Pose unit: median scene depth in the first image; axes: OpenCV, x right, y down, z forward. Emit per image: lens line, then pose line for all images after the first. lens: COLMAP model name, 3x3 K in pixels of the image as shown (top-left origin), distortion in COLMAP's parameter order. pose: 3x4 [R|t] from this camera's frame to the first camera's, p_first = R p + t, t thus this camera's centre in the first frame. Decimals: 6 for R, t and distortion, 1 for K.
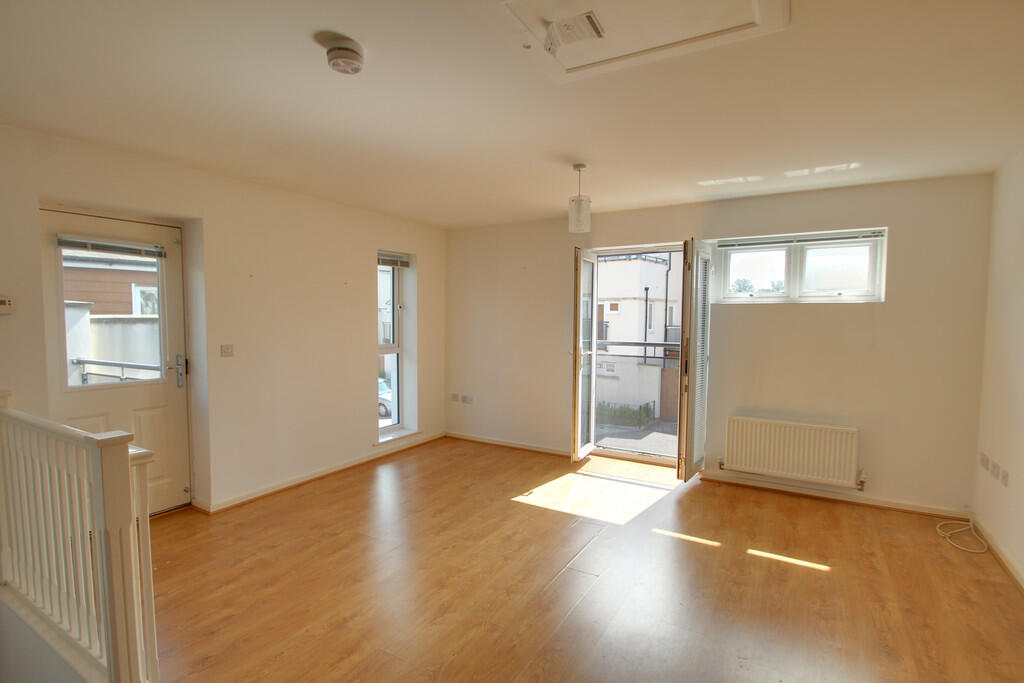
lens RADIAL K [[506.4, 0, 499.1], [0, 506.4, 350.8], [0, 0, 1]] dist [0.001540, 0.000149]
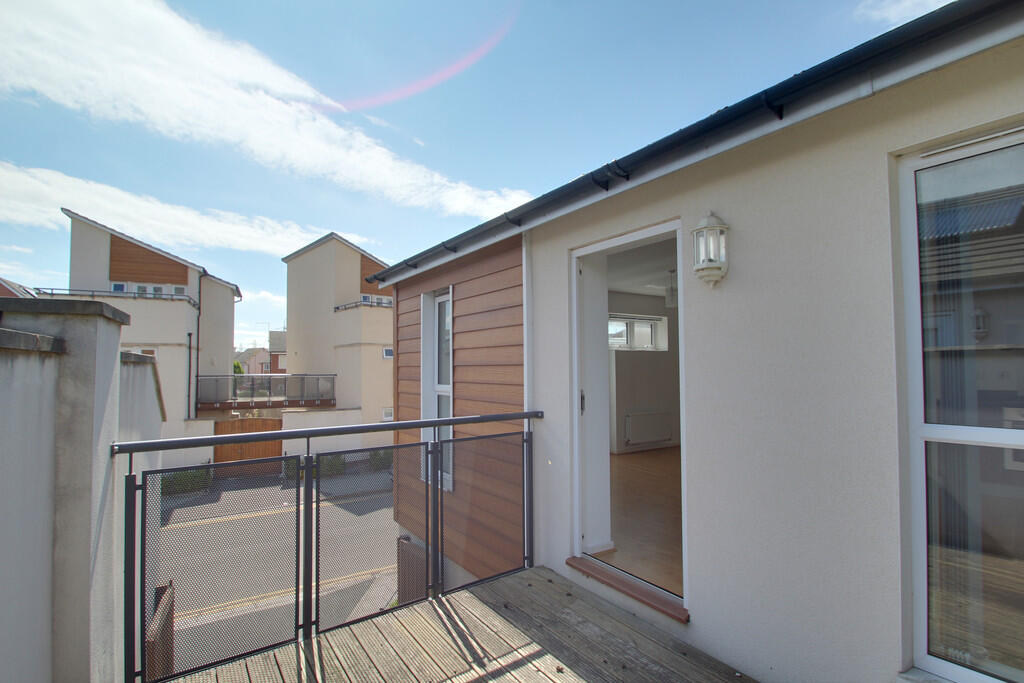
lens RADIAL K [[506.4, 0, 499.1], [0, 506.4, 350.8], [0, 0, 1]] dist [0.001540, 0.000149]
pose [[0.422481, 0.024777, 0.906033, -0.291727], [0.069184, 0.995828, -0.059493, -0.003256], [-0.903728, 0.087817, 0.419004, 0.139761]]
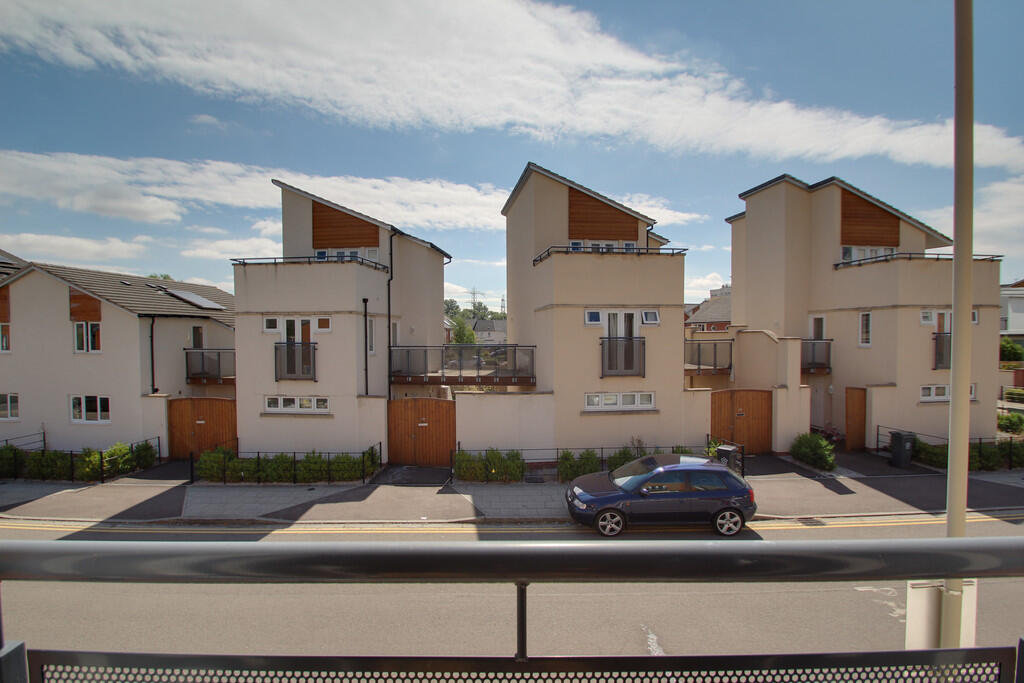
lens RADIAL K [[506.4, 0, 499.1], [0, 506.4, 350.8], [0, 0, 1]] dist [0.001540, 0.000149]
pose [[0.852400, -0.023644, 0.522355, 0.054813], [0.043025, 0.998761, -0.025002, -0.015156], [-0.521117, 0.043786, 0.852362, 0.221605]]
